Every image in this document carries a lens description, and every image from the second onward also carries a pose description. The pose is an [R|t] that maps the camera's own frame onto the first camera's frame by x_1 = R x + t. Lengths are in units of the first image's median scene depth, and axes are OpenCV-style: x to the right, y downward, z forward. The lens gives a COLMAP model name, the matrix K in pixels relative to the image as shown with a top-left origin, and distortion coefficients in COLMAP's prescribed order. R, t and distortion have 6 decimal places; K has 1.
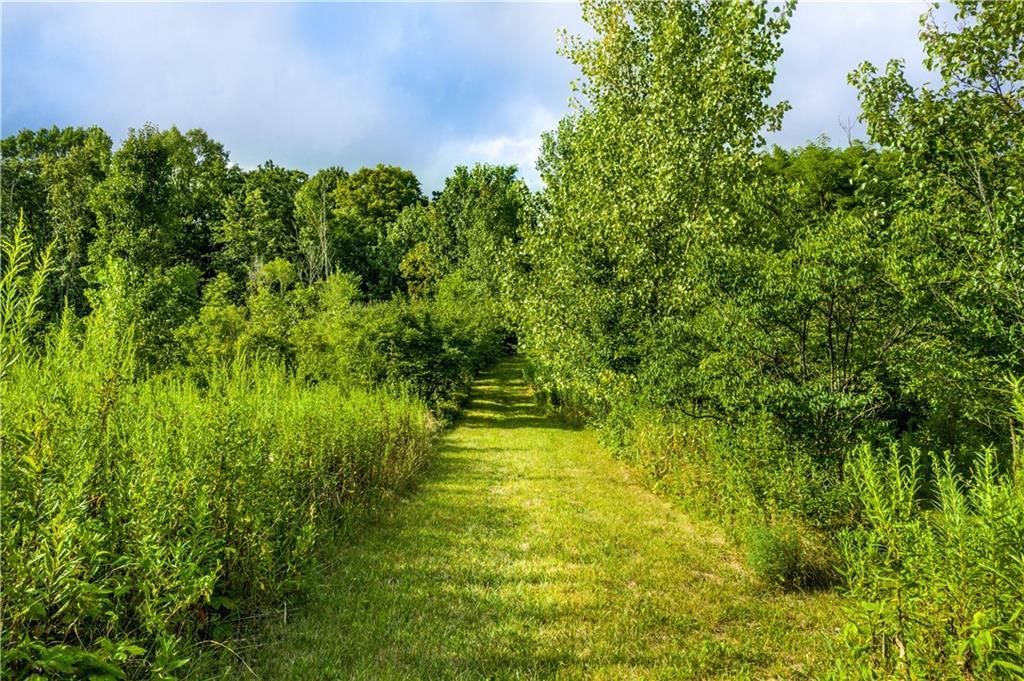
lens RADIAL K [[828.0, 0, 514.9], [0, 828.0, 344.0], [0, 0, 1]] dist [0.002139, 0.000323]
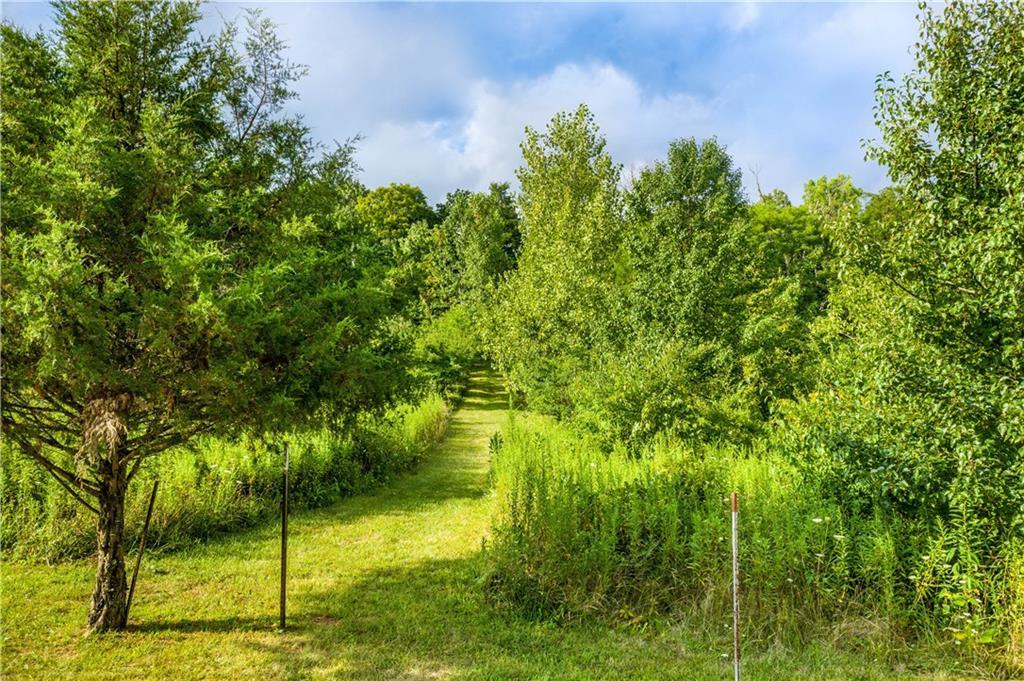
lens RADIAL K [[828.0, 0, 509.7], [0, 828.0, 338.0], [0, 0, 1]] dist [0.002139, 0.000323]
pose [[0.999956, -0.006146, -0.007140, 0.030073], [0.006378, 0.999437, 0.032940, -0.064565], [0.006934, -0.032984, 0.999432, -0.443447]]
